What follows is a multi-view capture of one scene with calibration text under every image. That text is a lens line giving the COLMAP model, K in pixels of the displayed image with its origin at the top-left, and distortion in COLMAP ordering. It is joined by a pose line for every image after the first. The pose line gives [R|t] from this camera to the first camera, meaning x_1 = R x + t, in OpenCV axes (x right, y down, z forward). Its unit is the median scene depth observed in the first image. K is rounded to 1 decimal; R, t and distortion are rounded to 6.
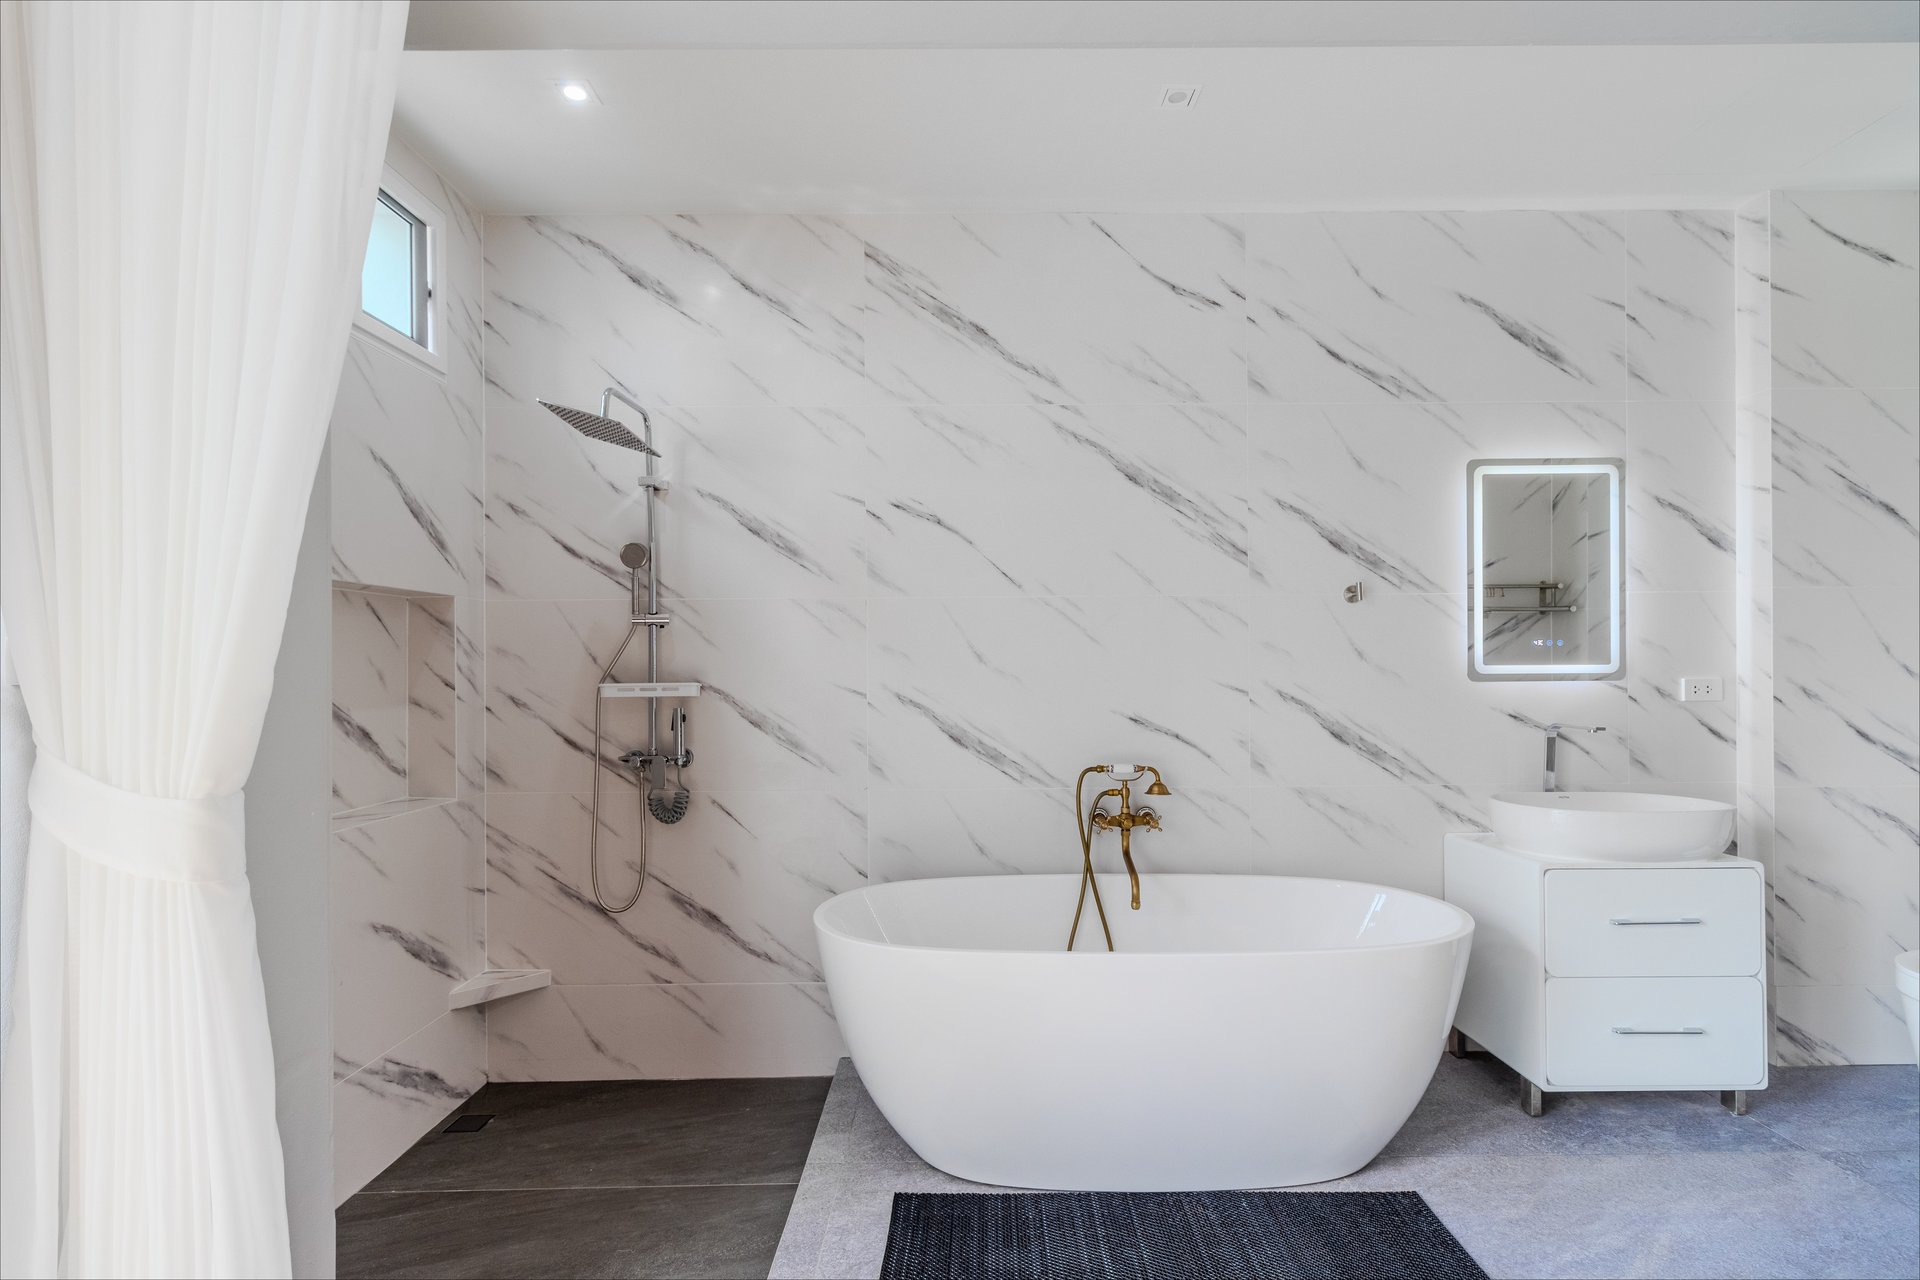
lens RADIAL K [[882.5, 0, 975.2], [0, 882.5, 655.7], [0, 0, 1]] dist [0.003904, -0.000364]
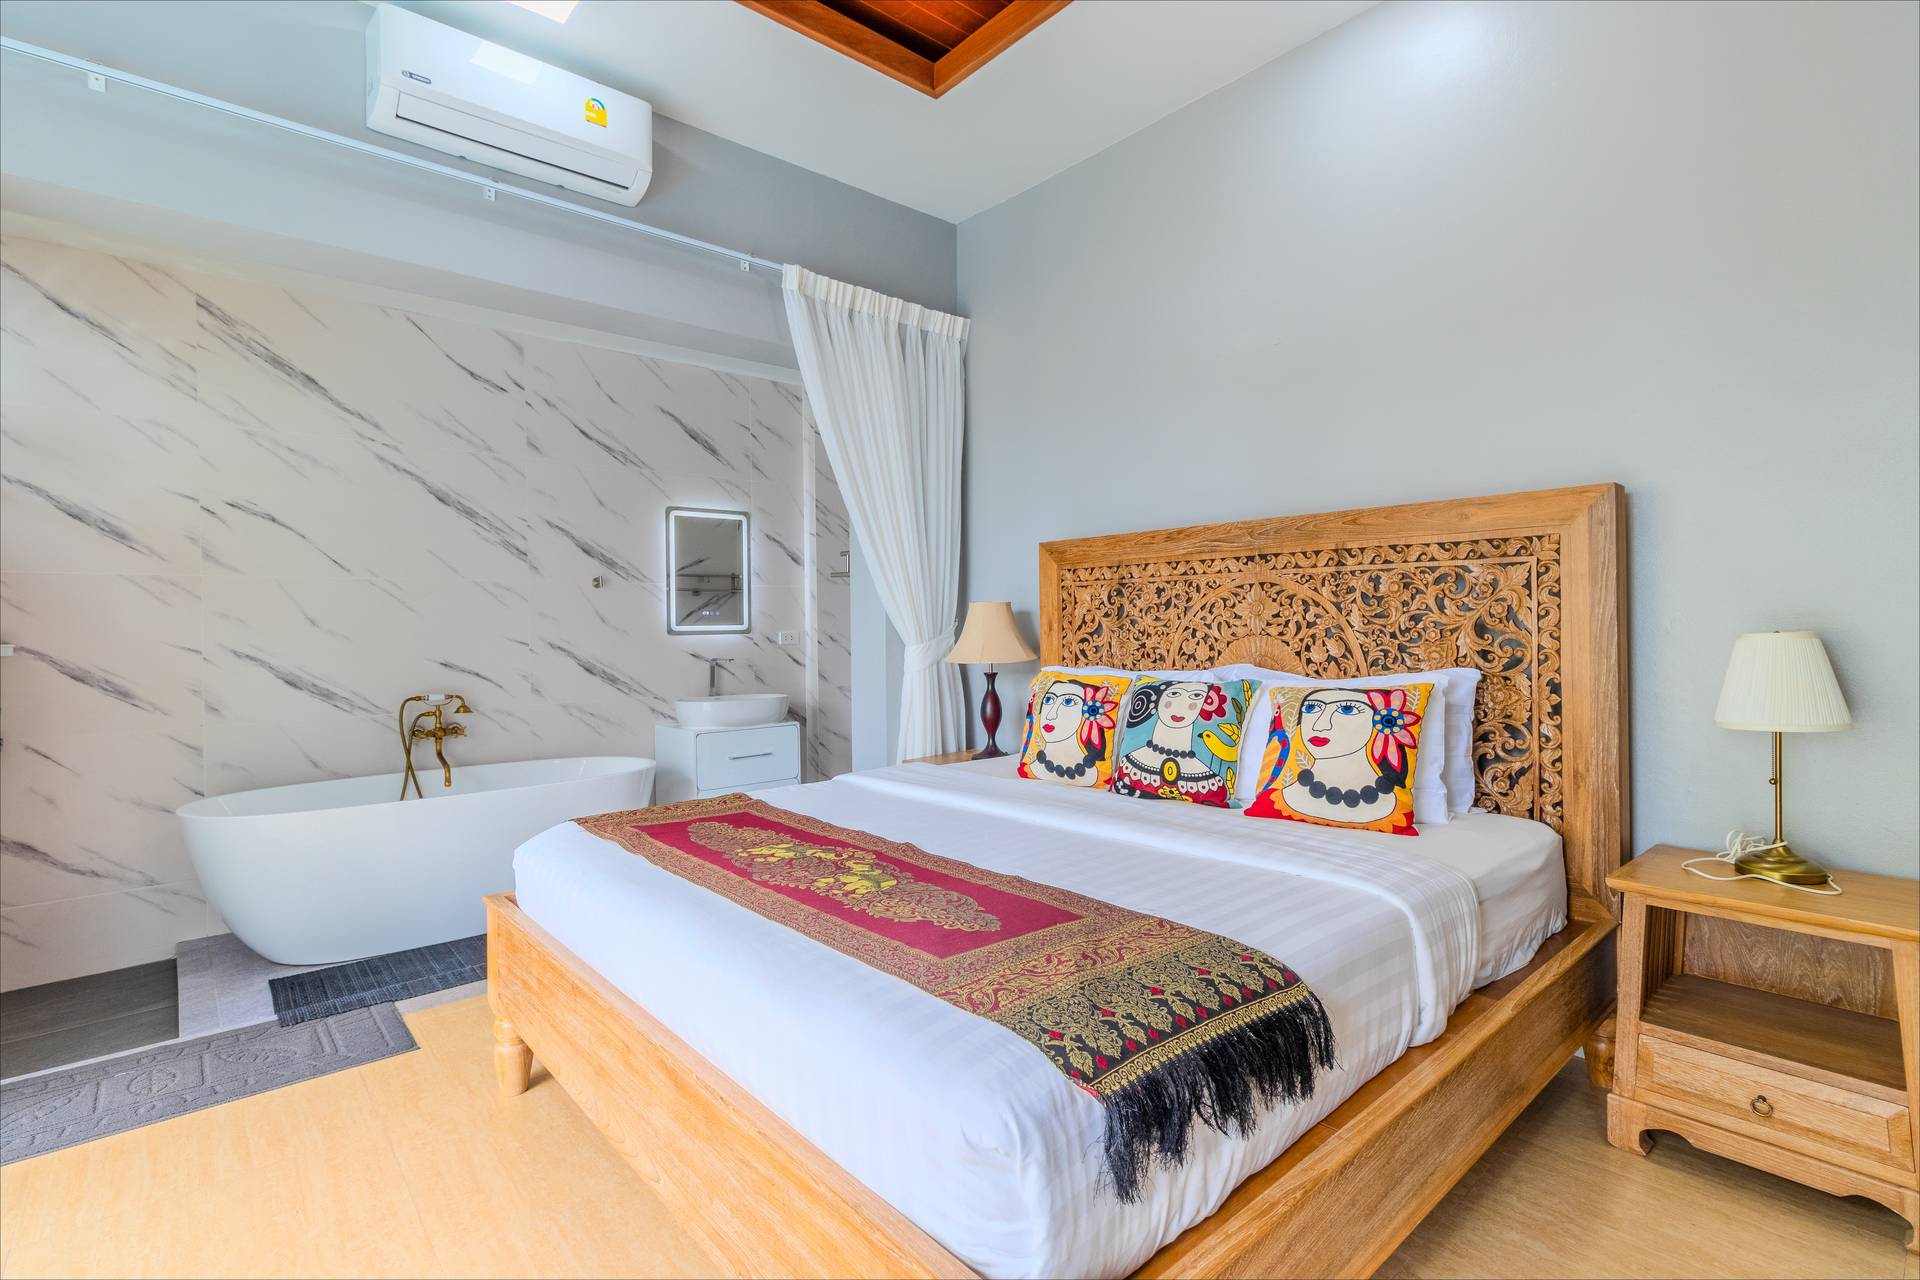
lens RADIAL K [[882.5, 0, 978.6], [0, 882.5, 632.2], [0, 0, 1]] dist [0.003904, -0.000364]
pose [[0.734680, -0.010172, 0.678337, -0.164180], [0.000579, 0.999897, 0.014367, -0.001582], [-0.678413, -0.010162, 0.734610, -0.684656]]
